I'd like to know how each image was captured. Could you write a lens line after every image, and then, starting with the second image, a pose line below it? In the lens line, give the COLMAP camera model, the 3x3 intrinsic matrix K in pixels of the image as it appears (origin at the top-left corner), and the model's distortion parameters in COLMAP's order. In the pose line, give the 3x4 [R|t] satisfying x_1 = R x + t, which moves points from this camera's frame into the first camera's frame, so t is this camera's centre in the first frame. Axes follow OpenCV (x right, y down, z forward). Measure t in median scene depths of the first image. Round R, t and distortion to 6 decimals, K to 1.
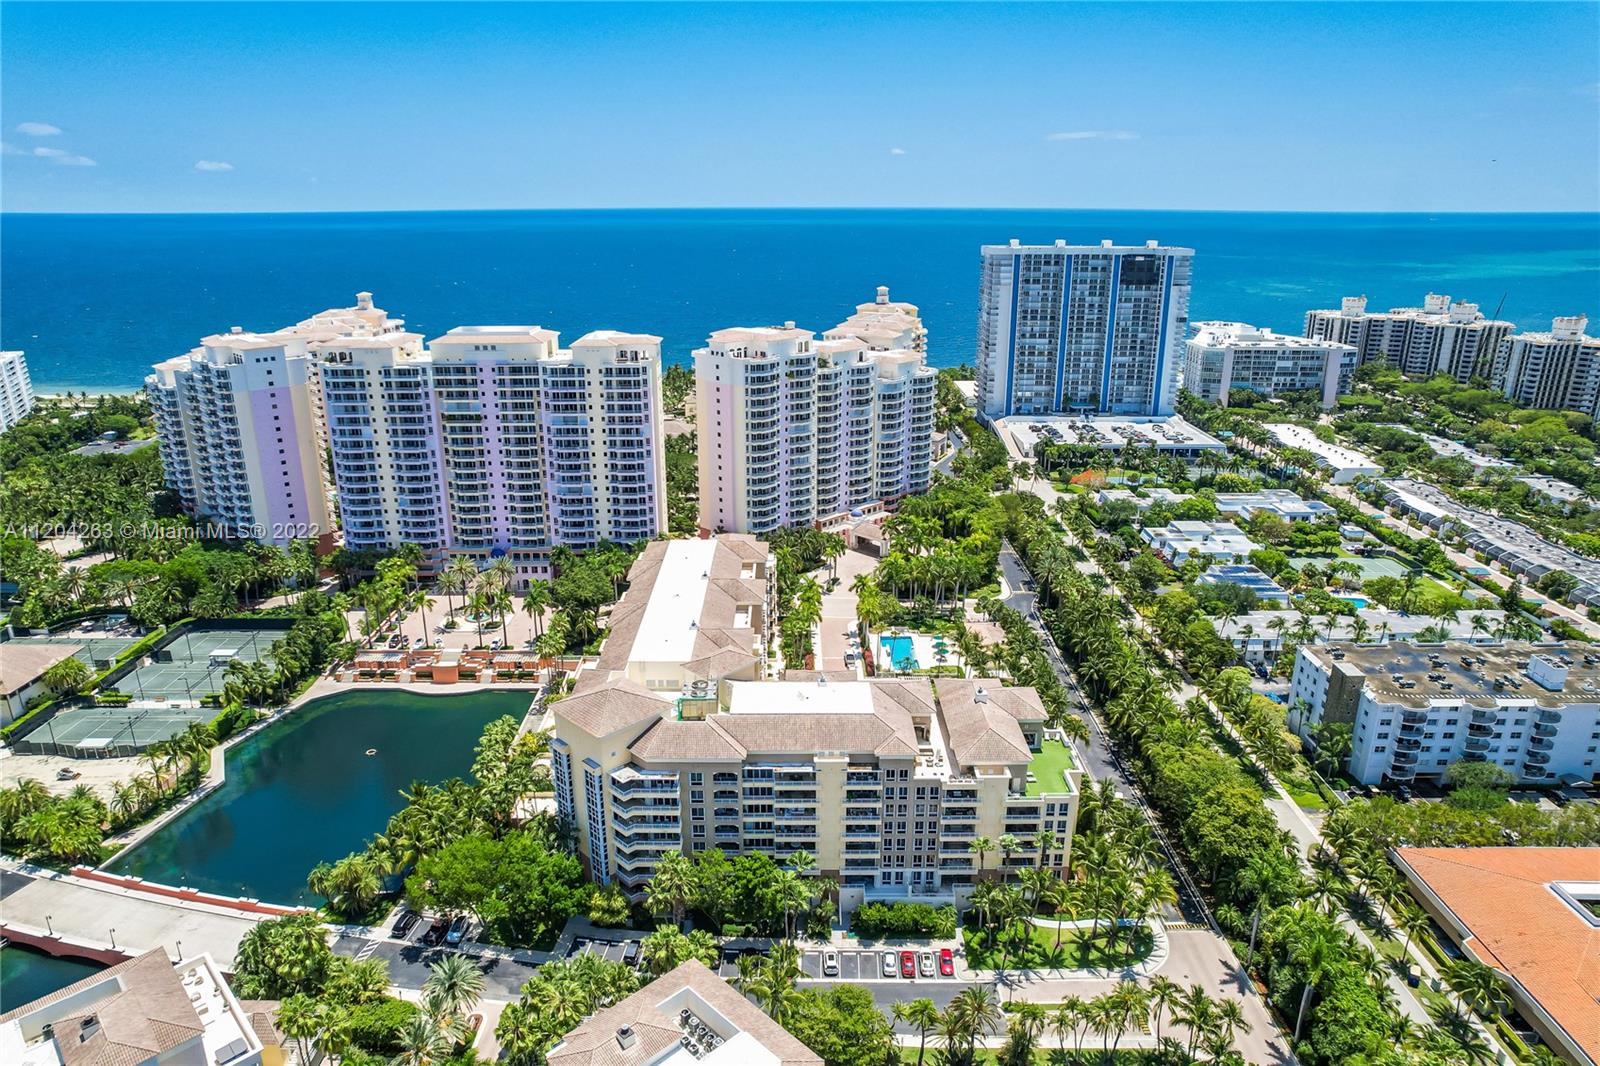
lens RADIAL K [[1035.3, 0, 791.7], [0, 1035.3, 534.2], [0, 0, 1]] dist [-0.084449, 0.070178]
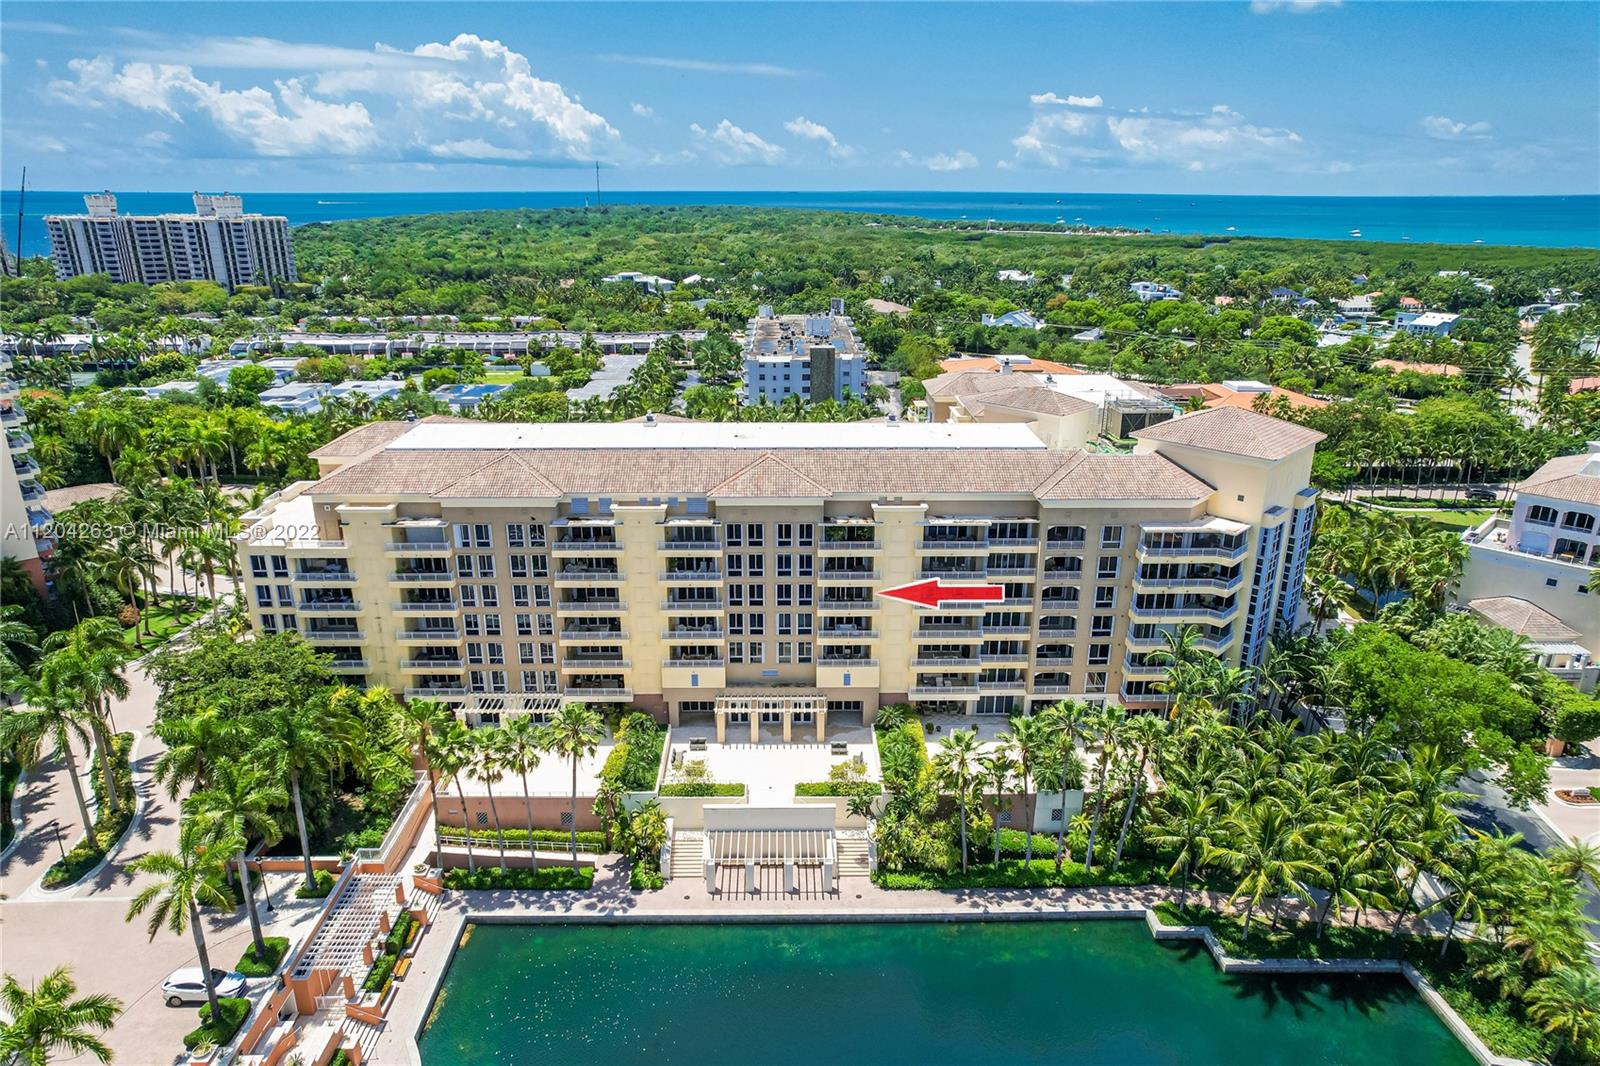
lens RADIAL K [[1023.7, 0, 800.0], [0, 1023.7, 533.0], [0, 0, 1]] dist [-0.047161, 0.067903]
pose [[-0.032383, -0.312228, 0.949455, -0.460302], [0.315299, 0.898255, 0.306145, -0.031470], [-0.948440, 0.309276, 0.069357, 0.719773]]
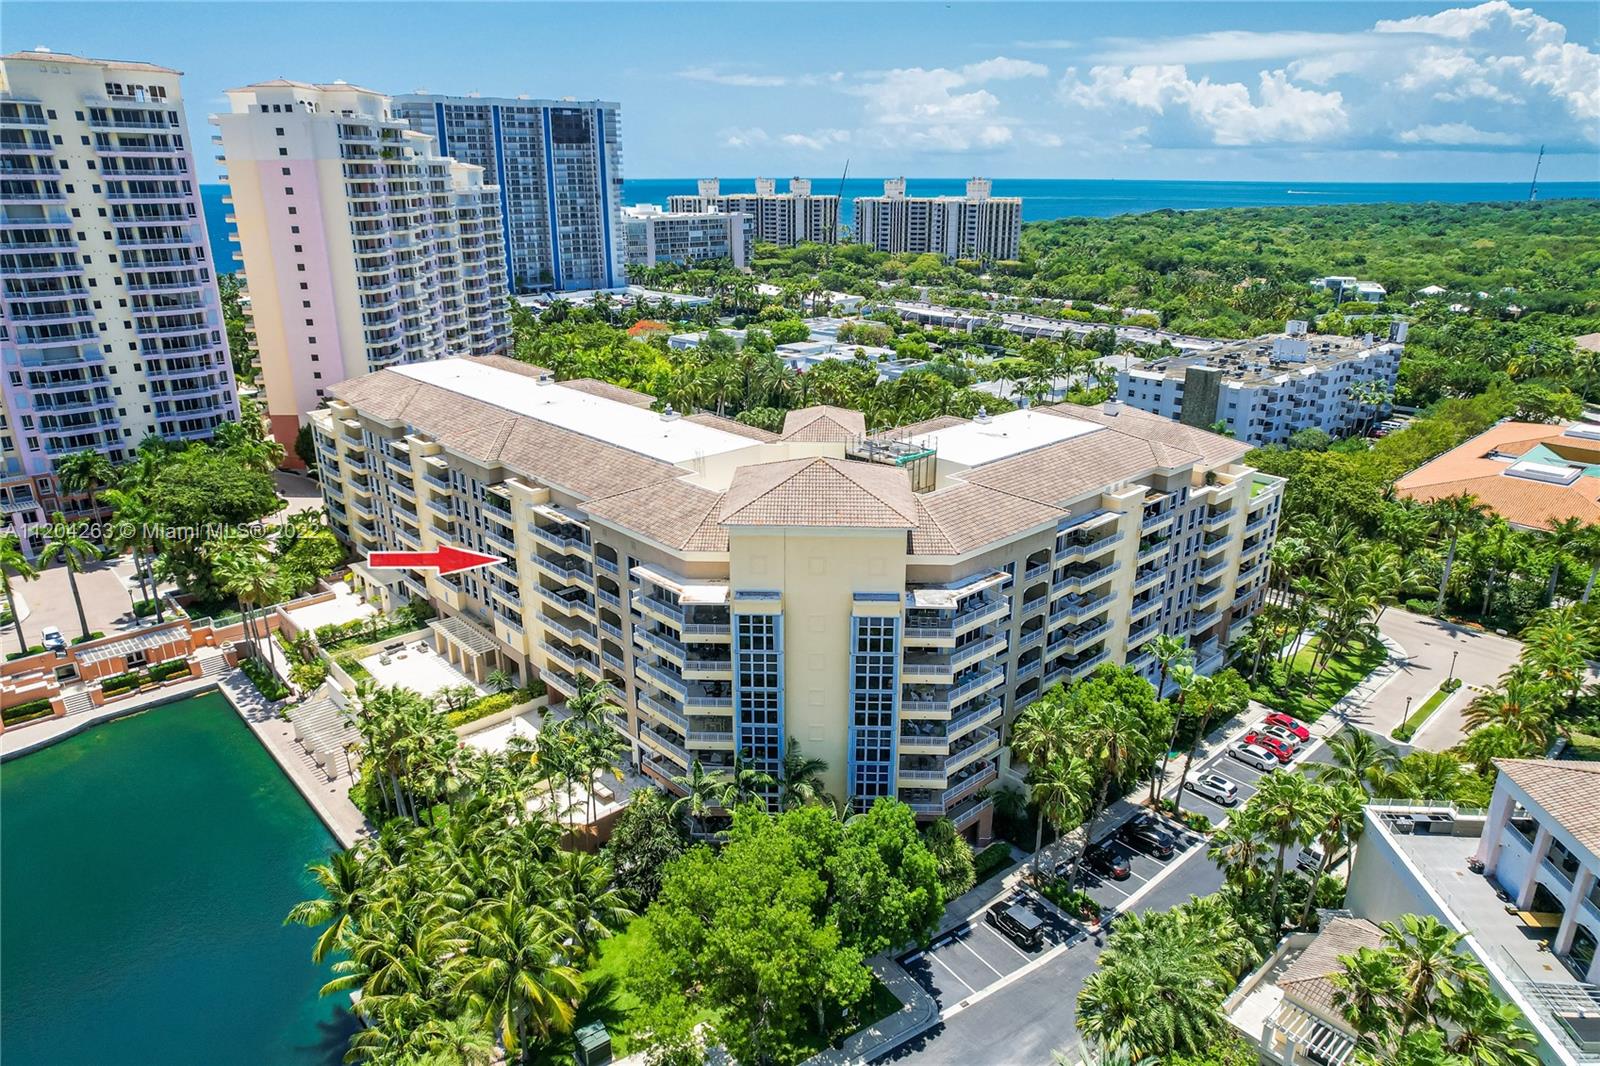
lens RADIAL K [[1035.3, 0, 791.7], [0, 1035.3, 534.2], [0, 0, 1]] dist [-0.084449, 0.070178]
pose [[0.724849, -0.221099, 0.652464, -0.300223], [0.213402, 0.972576, 0.092498, 0.080281], [-0.655022, 0.072190, 0.752153, 0.377903]]
